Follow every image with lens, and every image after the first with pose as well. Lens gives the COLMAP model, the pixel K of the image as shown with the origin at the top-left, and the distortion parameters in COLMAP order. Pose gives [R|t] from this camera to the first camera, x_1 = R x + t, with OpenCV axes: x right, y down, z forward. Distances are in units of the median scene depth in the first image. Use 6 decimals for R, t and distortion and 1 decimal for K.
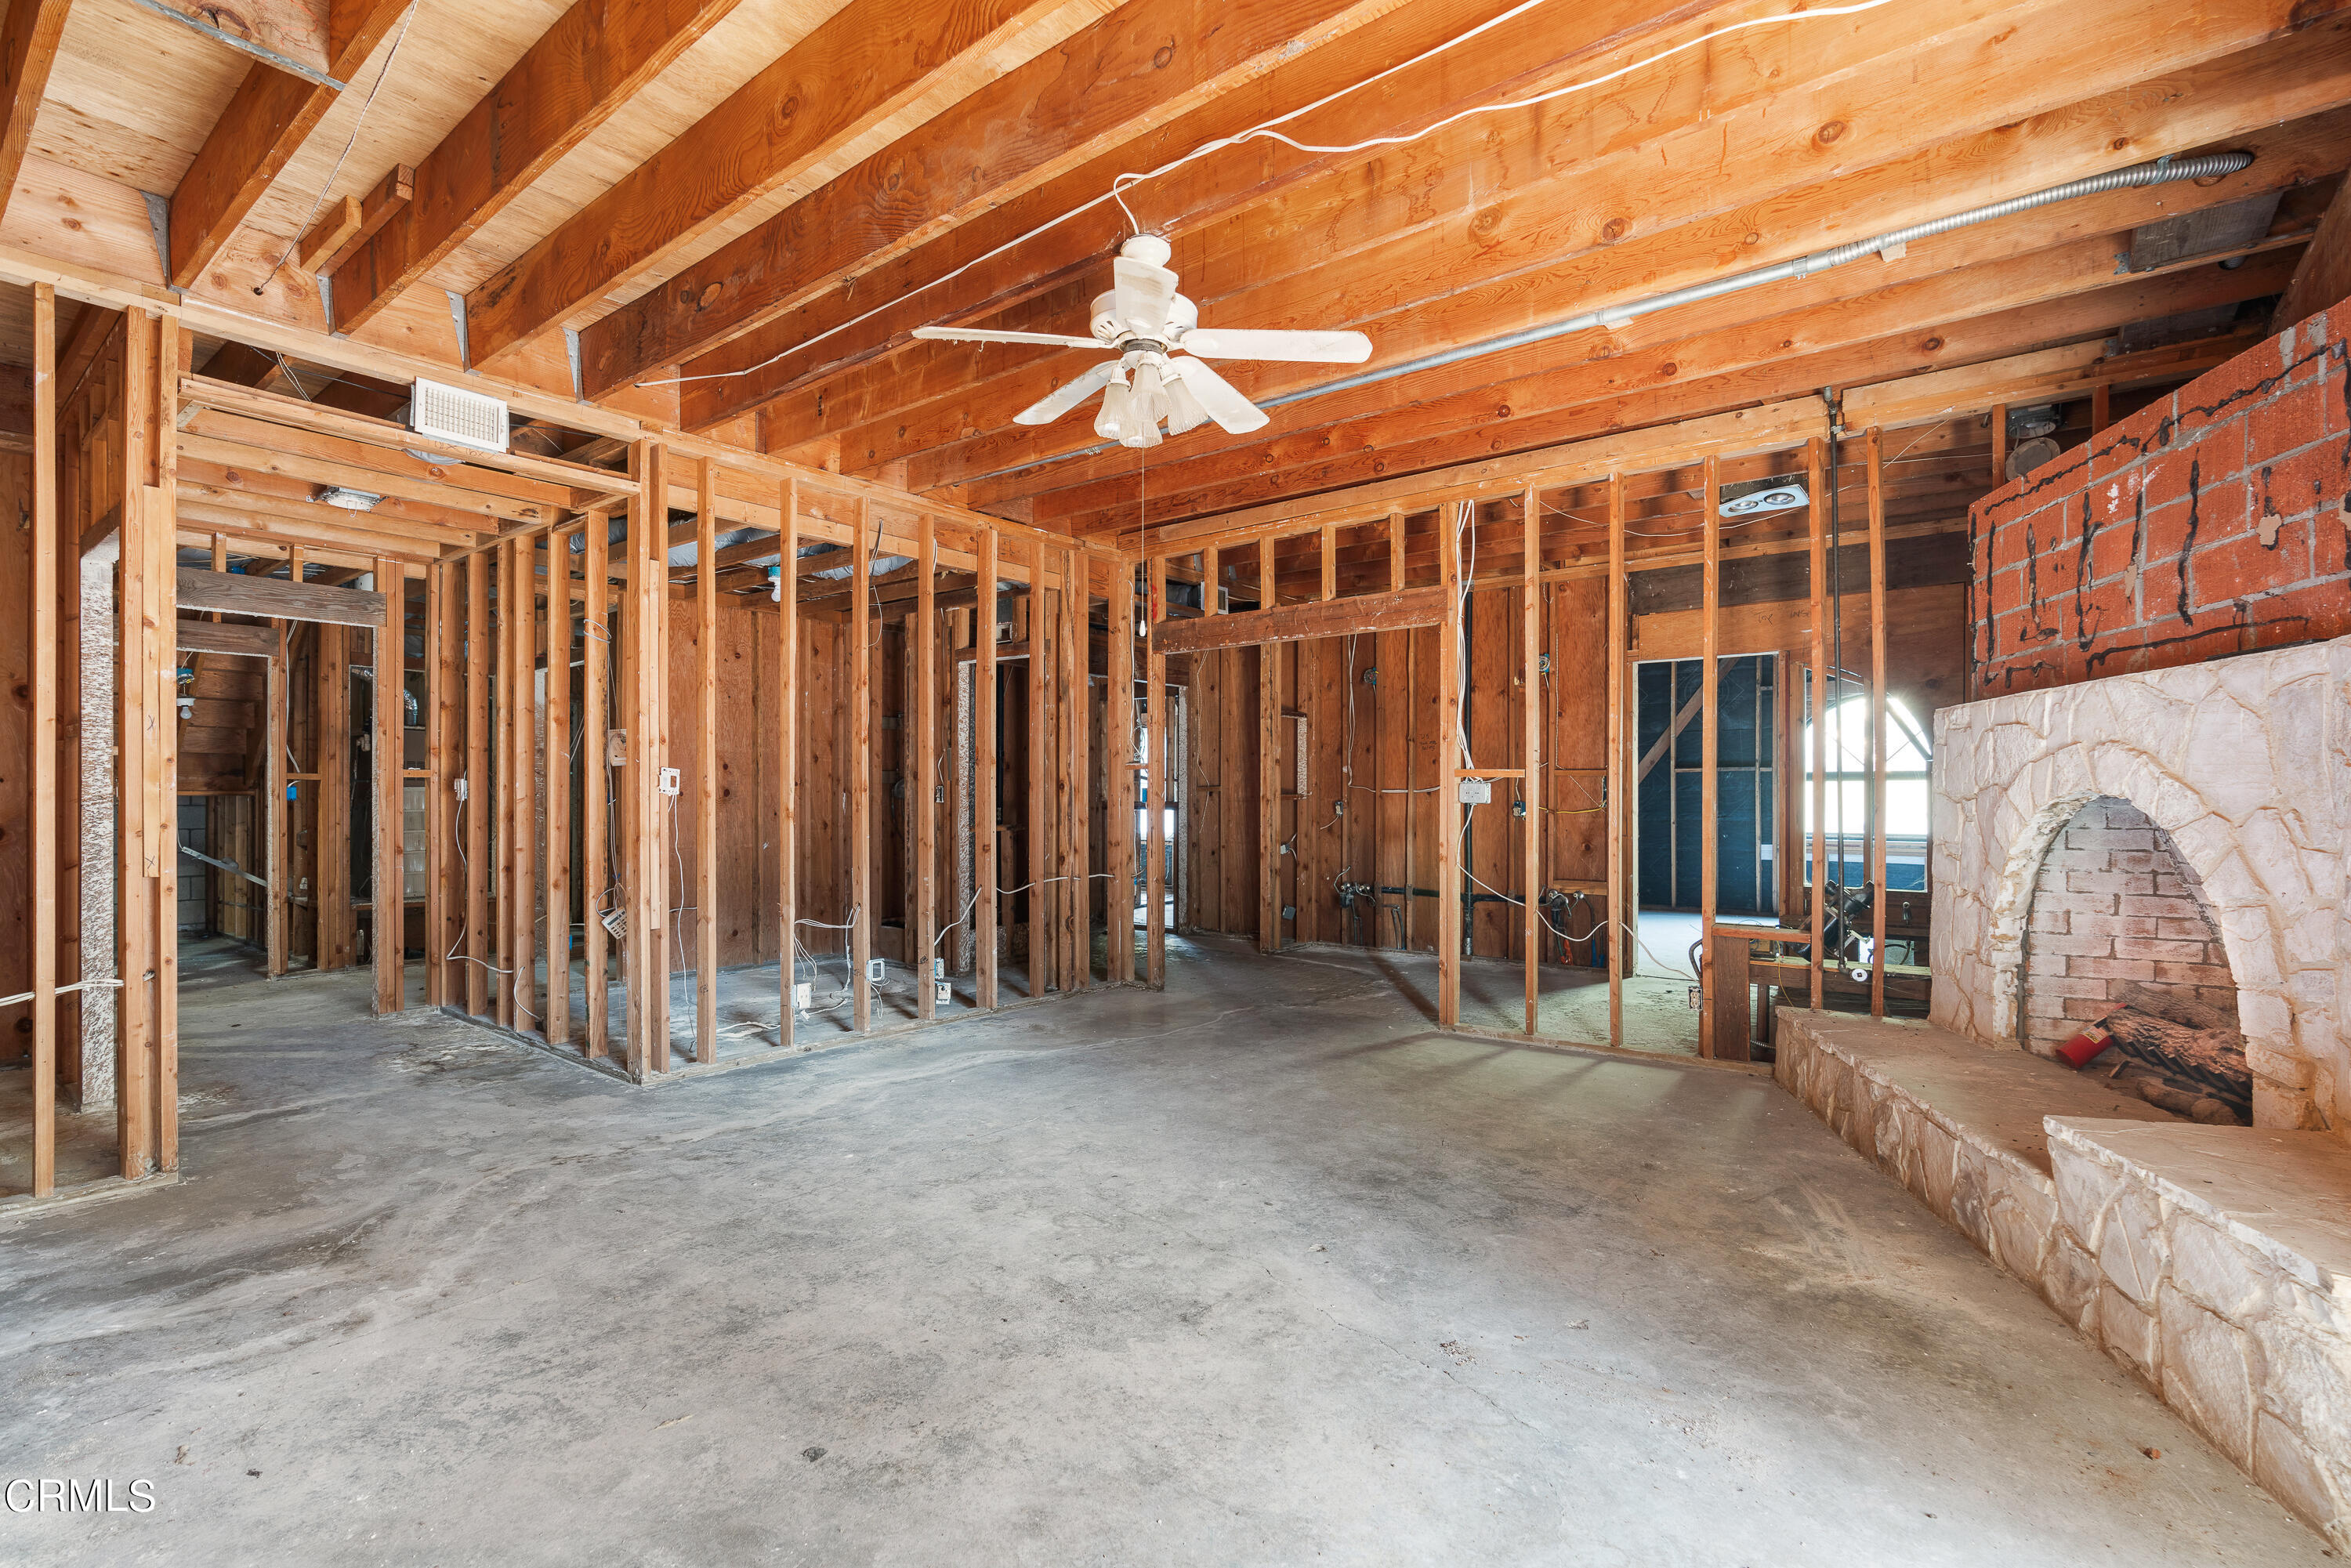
lens RADIAL K [[1080.8, 0, 1170.9], [0, 1080.8, 788.8], [0, 0, 1]] dist [-0.001967, 0.002730]
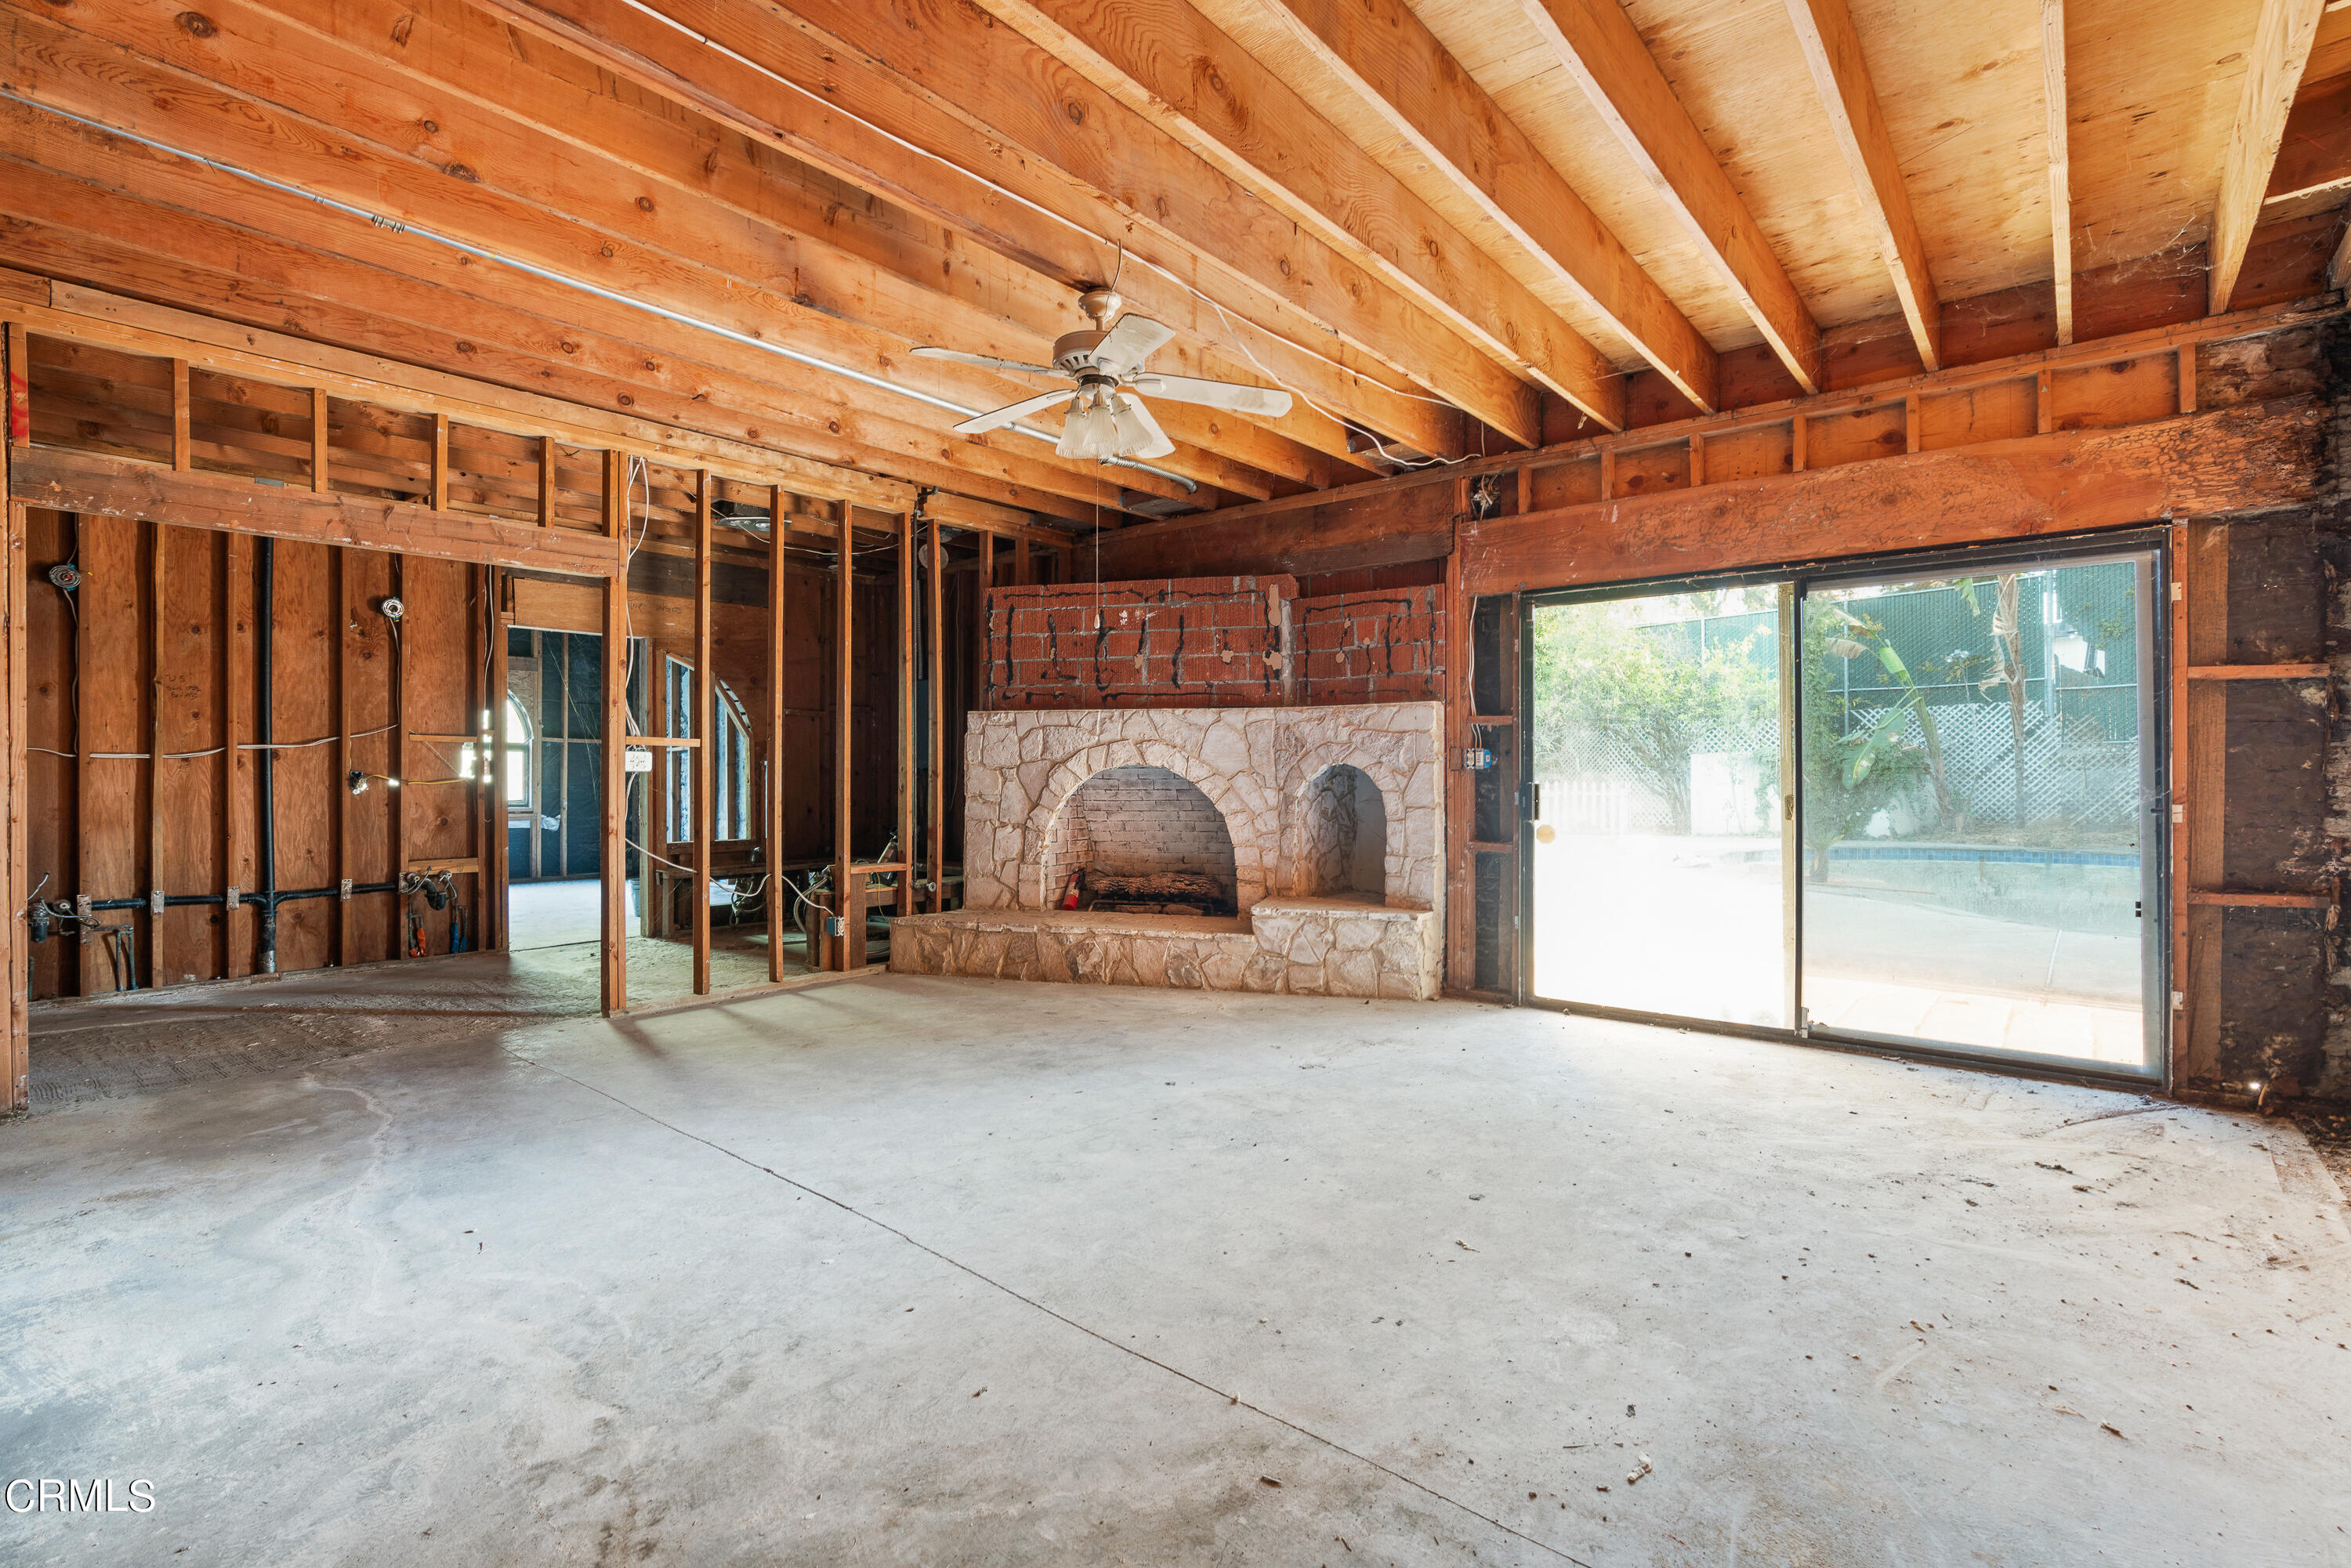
lens RADIAL K [[1080.8, 0, 1167.1], [0, 1080.8, 777.9], [0, 0, 1]] dist [-0.001967, 0.002730]
pose [[0.037318, -0.007683, 0.999274, -0.986978], [-0.009187, 0.999926, 0.008031, 0.009521], [-0.999261, -0.009480, 0.037245, 0.737148]]
